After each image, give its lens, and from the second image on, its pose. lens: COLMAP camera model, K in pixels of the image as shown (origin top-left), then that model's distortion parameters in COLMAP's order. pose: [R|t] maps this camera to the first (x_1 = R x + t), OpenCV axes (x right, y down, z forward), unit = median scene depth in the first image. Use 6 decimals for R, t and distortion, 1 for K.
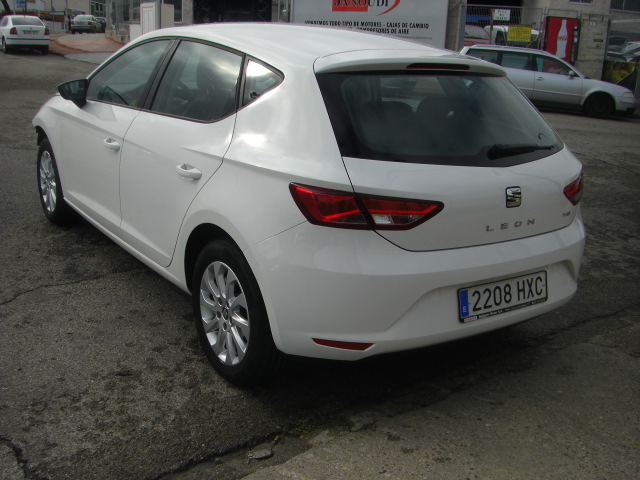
lens RADIAL K [[724.3, 0, 298.2], [0, 724.3, 293.7], [0, 0, 1]] dist [-0.167438, 0.063970]
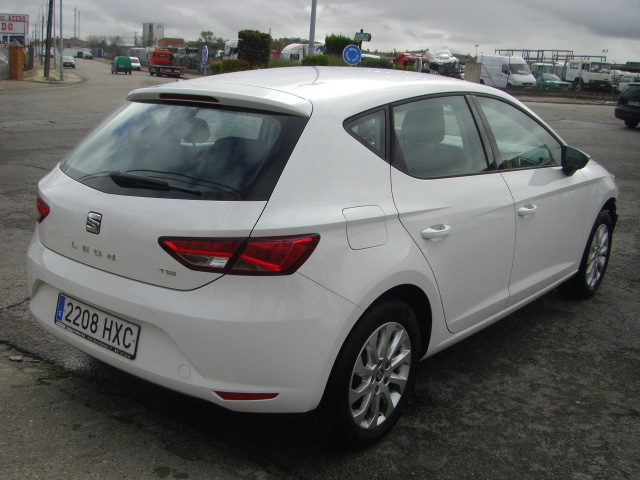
lens RADIAL K [[724.3, 0, 298.2], [0, 724.3, 293.7], [0, 0, 1]] dist [-0.167438, 0.063970]
pose [[0.278549, 0.258776, -0.924903, 1.255961], [-0.362946, 0.919968, 0.148088, -0.280669], [0.889202, 0.294440, 0.350178, 0.897141]]
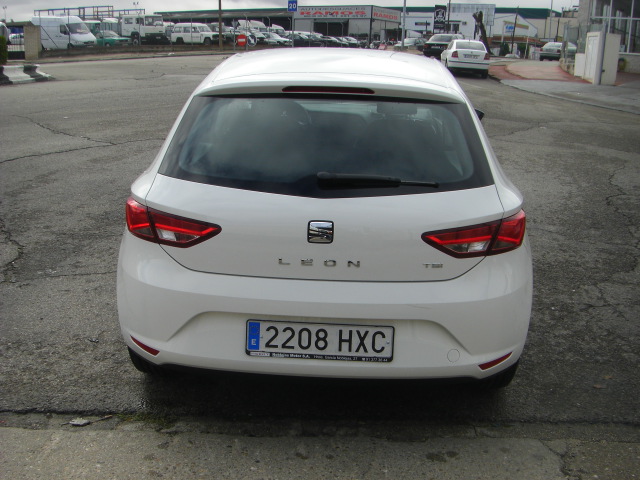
lens RADIAL K [[724.3, 0, 298.2], [0, 724.3, 293.7], [0, 0, 1]] dist [-0.167438, 0.063970]
pose [[0.791074, 0.178703, -0.585036, 0.794388], [-0.199097, 0.979521, 0.029986, -0.078248], [0.578413, 0.092758, 0.810453, 0.240484]]
